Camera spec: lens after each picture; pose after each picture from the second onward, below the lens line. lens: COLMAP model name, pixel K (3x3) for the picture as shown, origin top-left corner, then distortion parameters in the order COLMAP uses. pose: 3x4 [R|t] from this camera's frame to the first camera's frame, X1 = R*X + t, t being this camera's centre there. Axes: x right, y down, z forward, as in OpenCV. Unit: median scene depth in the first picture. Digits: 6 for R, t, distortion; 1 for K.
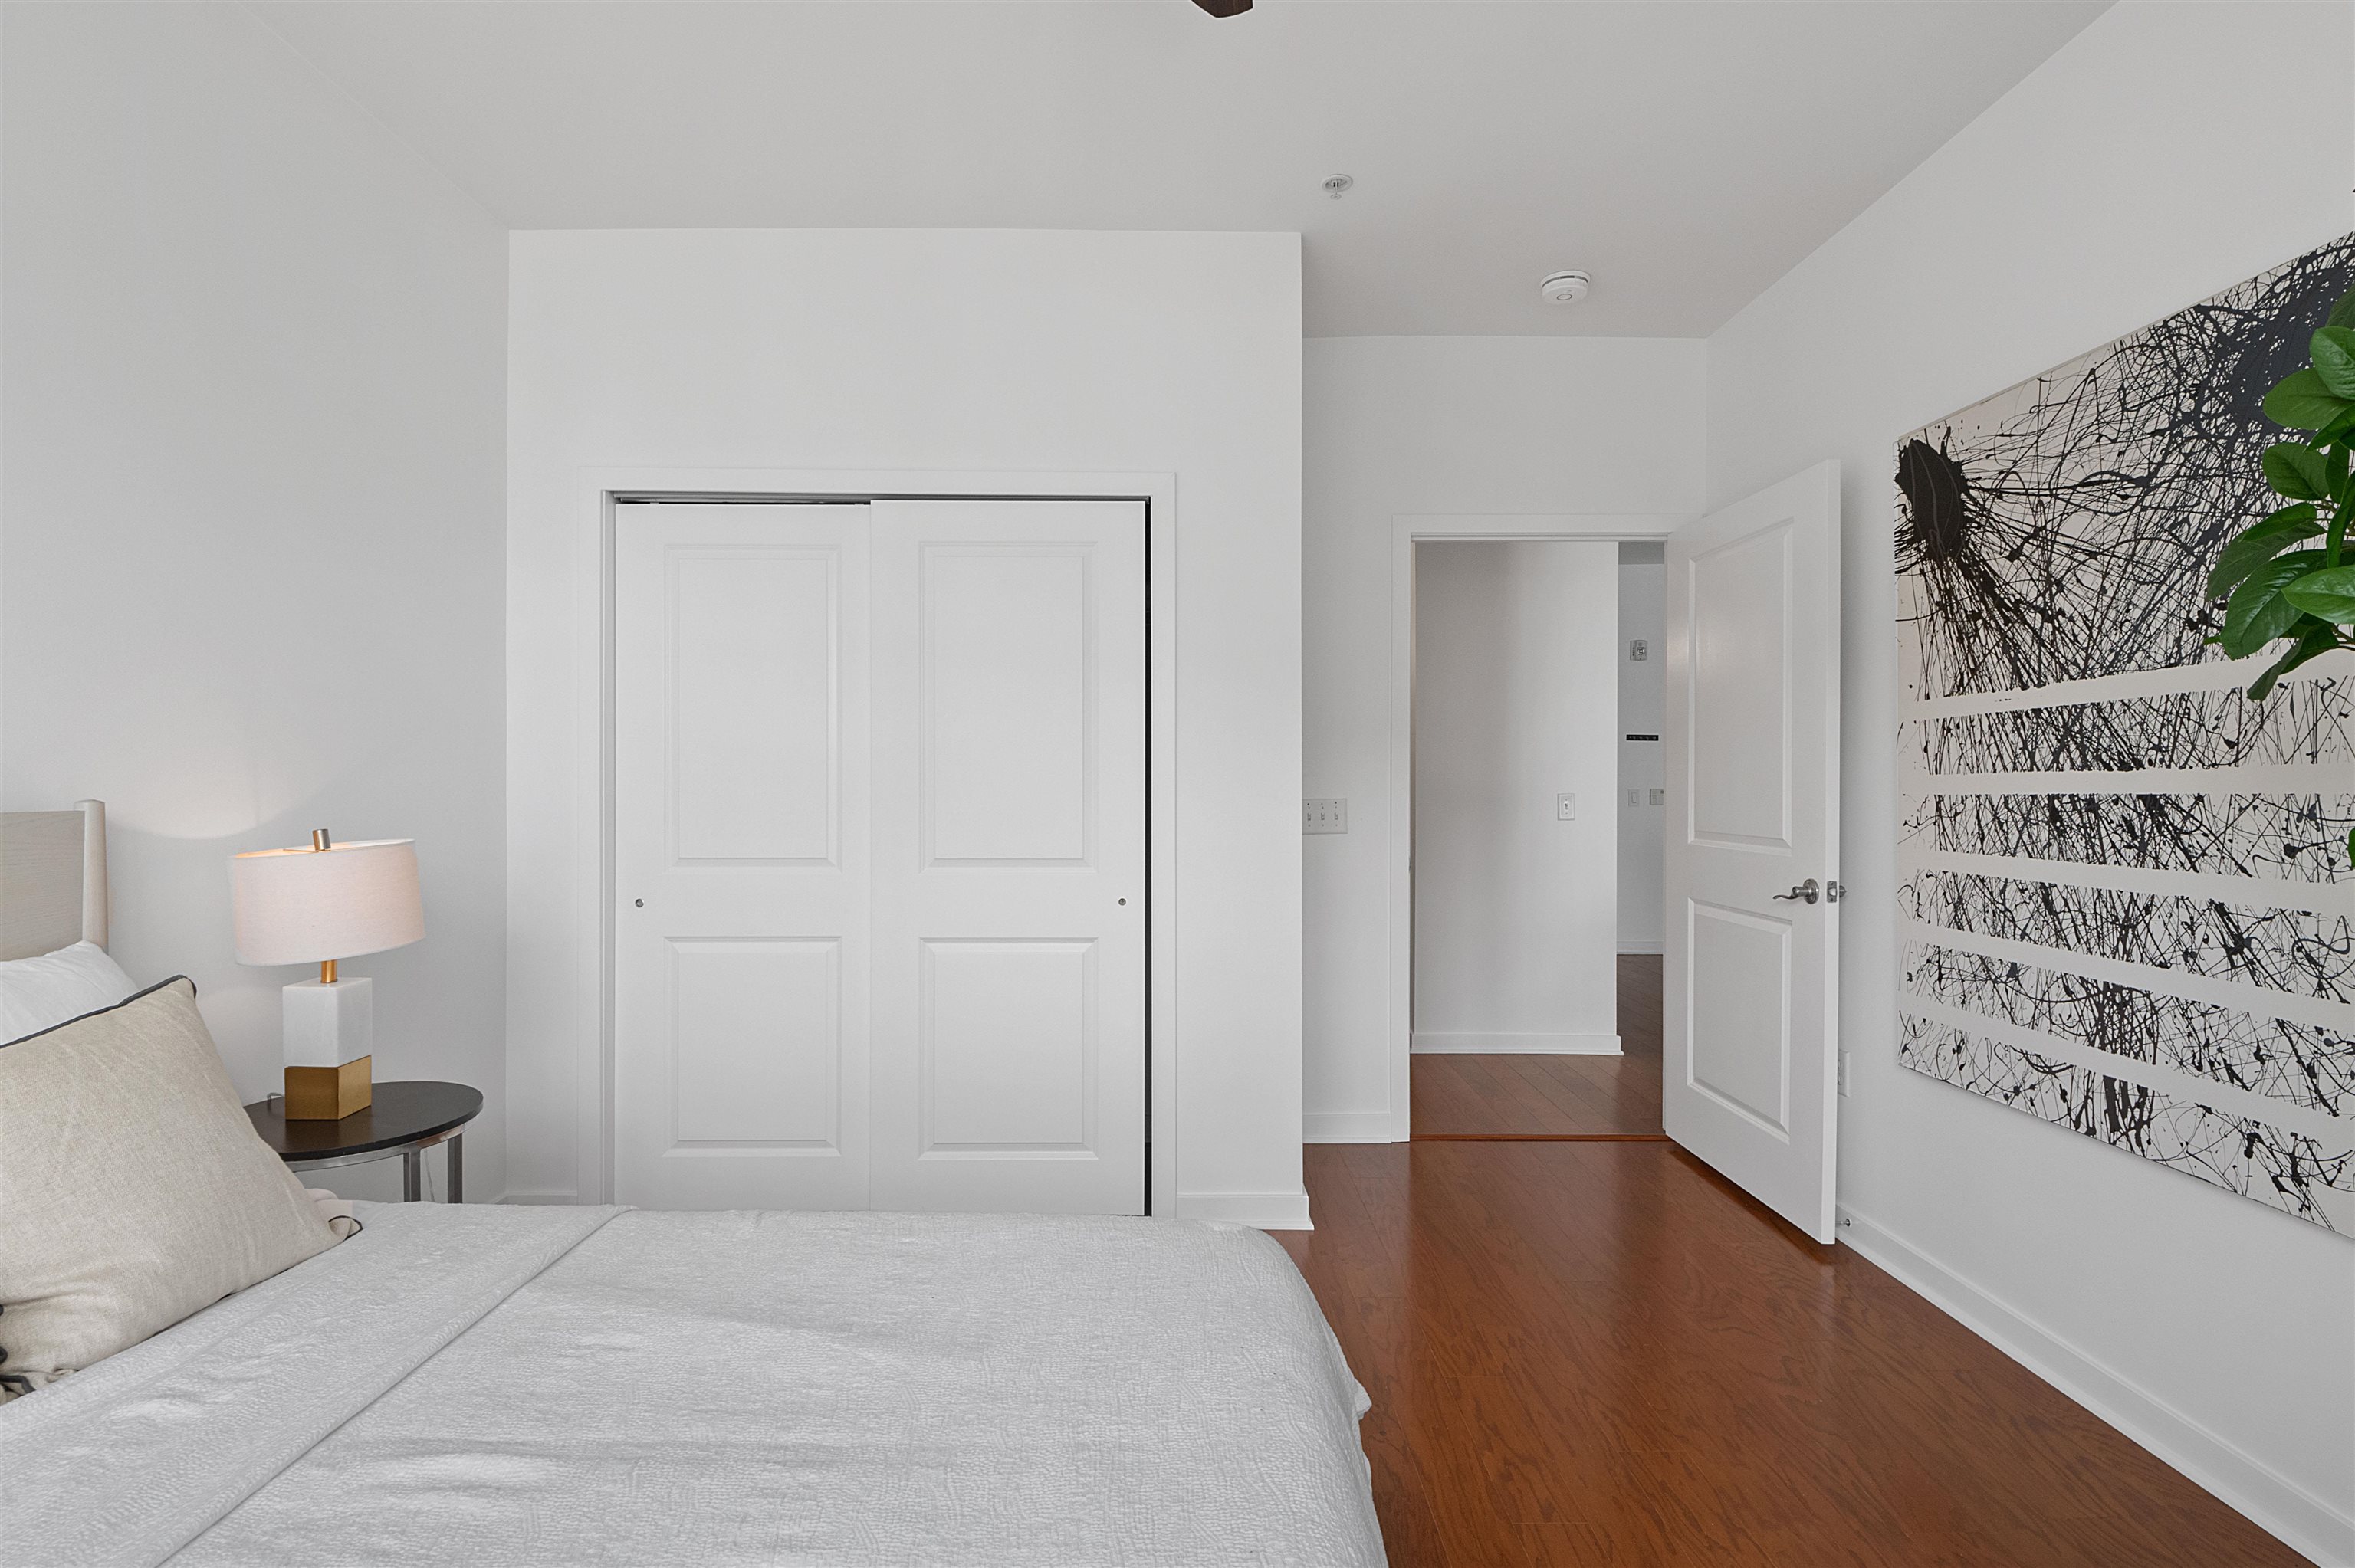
lens RADIAL K [[1135.6, 0, 1174.6], [0, 1135.6, 783.9], [0, 0, 1]] dist [0.017603, -0.029529]
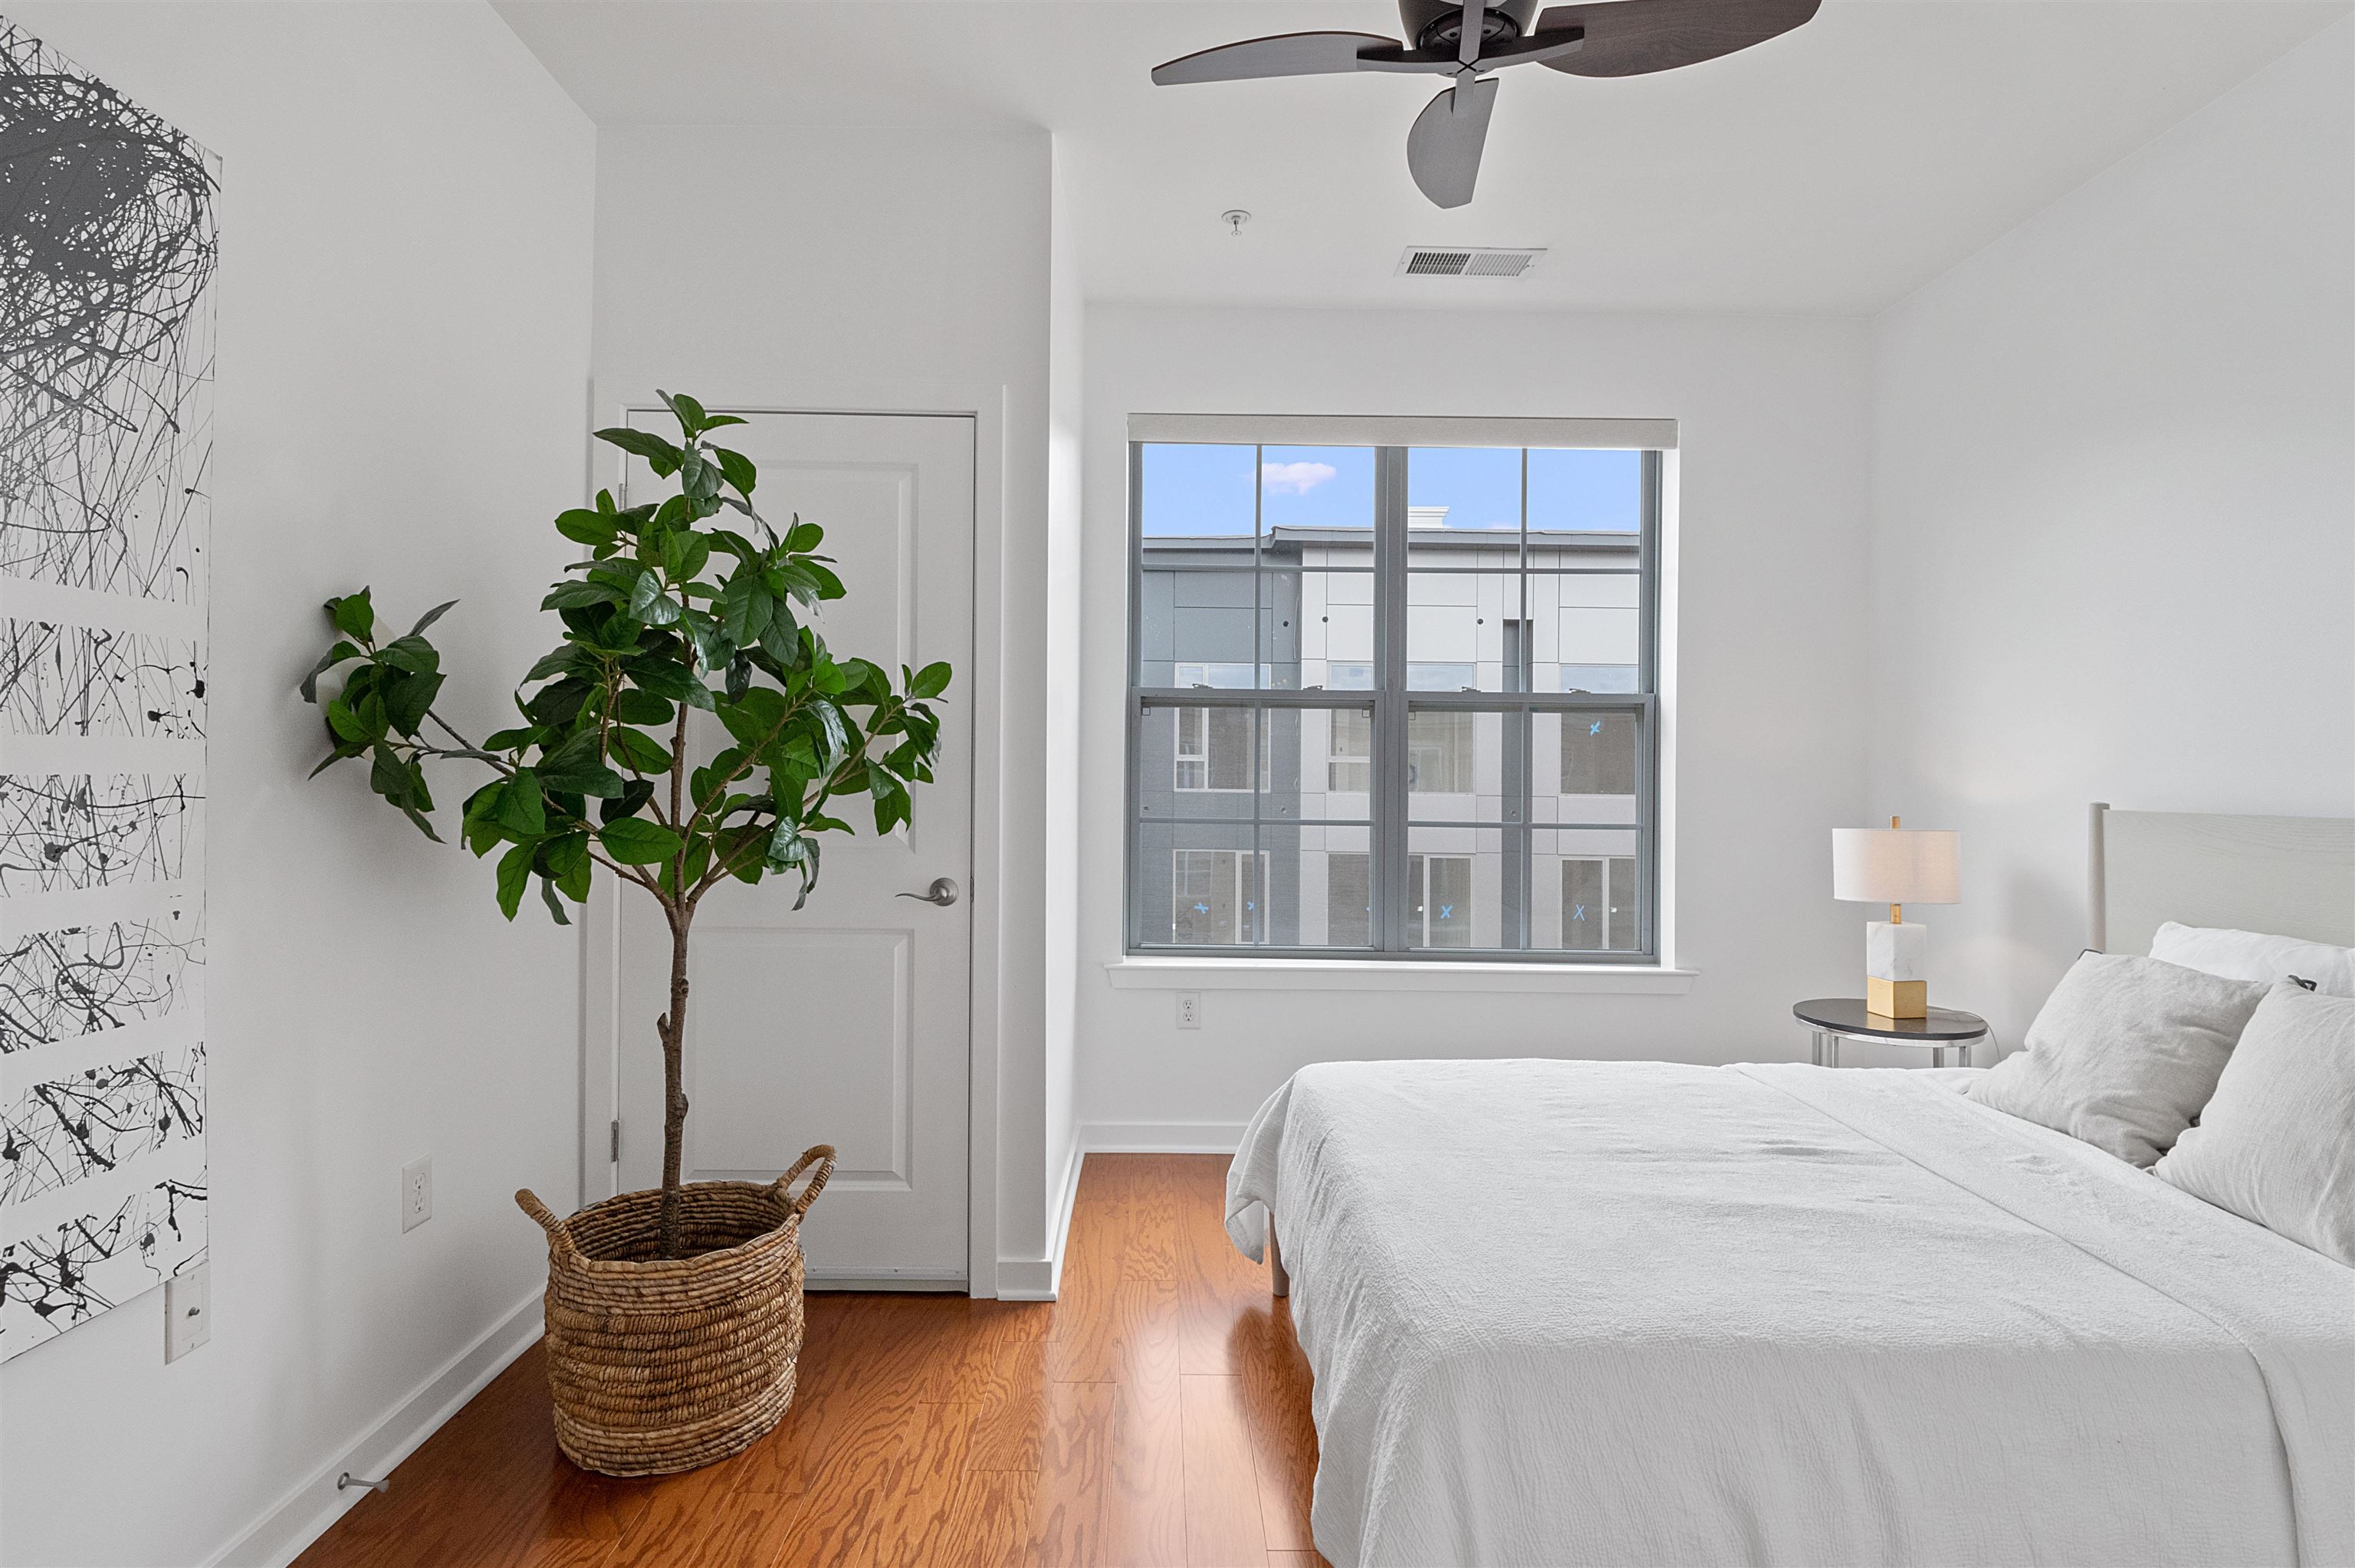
lens RADIAL K [[1135.6, 0, 1174.6], [0, 1135.6, 783.9], [0, 0, 1]] dist [0.017603, -0.029529]
pose [[-0.999874, -0.014678, -0.005980, 0.263823], [-0.014731, 0.999853, 0.008778, -0.002578], [0.005850, 0.008865, -0.999944, 1.771613]]
